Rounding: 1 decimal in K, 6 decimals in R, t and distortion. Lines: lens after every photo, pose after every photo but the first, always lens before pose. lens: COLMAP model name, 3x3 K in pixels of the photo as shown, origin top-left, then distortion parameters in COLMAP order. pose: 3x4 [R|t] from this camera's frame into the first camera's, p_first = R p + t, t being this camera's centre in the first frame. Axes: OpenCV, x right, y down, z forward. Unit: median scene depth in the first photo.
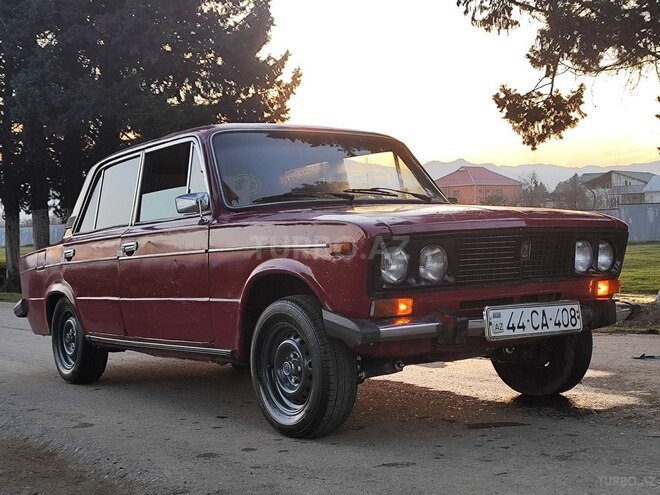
lens RADIAL K [[932.6, 0, 330.6], [0, 932.6, 250.1], [0, 0, 1]] dist [0.029335, 0.000000]
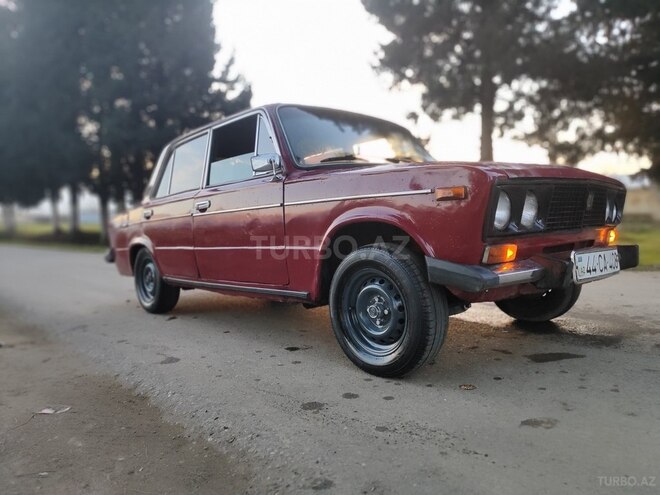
lens RADIAL K [[471.4, 0, 333.8], [0, 471.4, 245.5], [0, 0, 1]] dist [0.006826, 0.004607]
pose [[0.992361, -0.005983, 0.123227, -0.134038], [0.000617, 0.999051, 0.043543, 0.024431], [-0.123370, -0.043134, 0.991423, 0.407792]]
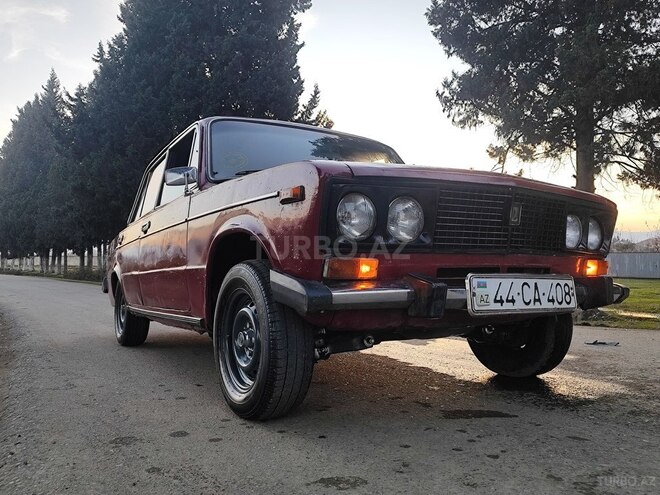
lens RADIAL K [[515.0, 0, 333.0], [0, 515.0, 248.9], [0, 0, 1]] dist [0.007583, 0.003145]
pose [[0.996977, 0.027690, -0.072599, 0.063729], [-0.031489, 0.998165, -0.051719, 0.053347], [0.071034, 0.053849, 0.996019, 0.431873]]
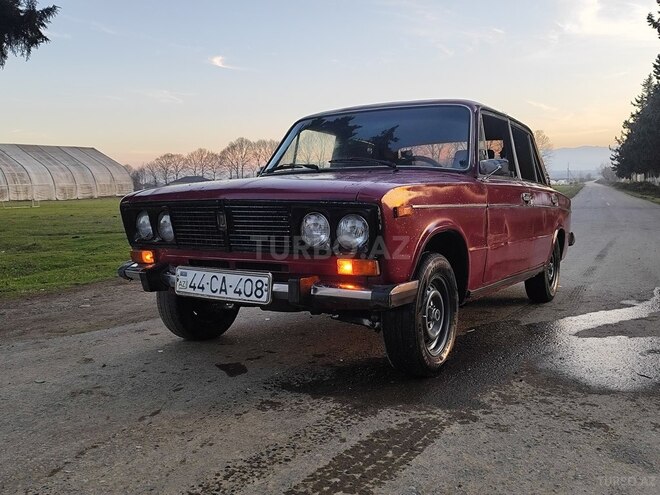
lens RADIAL K [[606.4, 0, 333.4], [0, 606.4, 249.6], [0, 0, 1]] dist [0.015390, 0.000000]
pose [[0.378510, 0.105779, -0.919533, 0.773488], [-0.007114, 0.993751, 0.111389, -0.038862], [0.925570, -0.035620, 0.376897, 0.718711]]
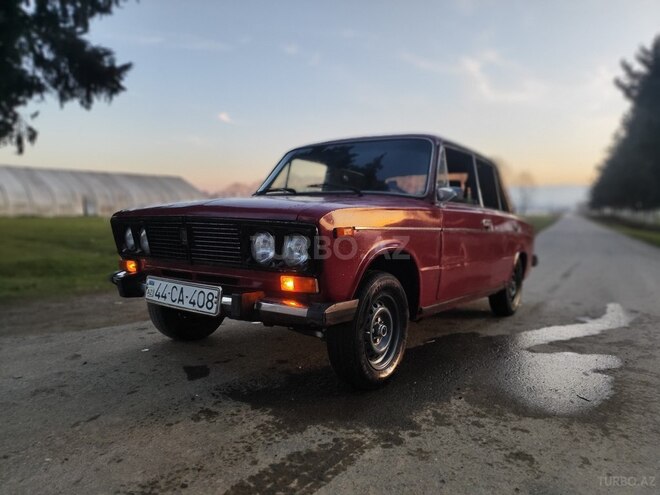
lens RADIAL K [[471.4, 0, 335.5], [0, 471.4, 244.8], [0, 0, 1]] dist [0.006826, 0.004607]
pose [[0.321240, 0.087361, -0.942960, 0.706846], [-0.034191, 0.996157, 0.080641, -0.036295], [0.946380, 0.006336, 0.322992, 0.834106]]
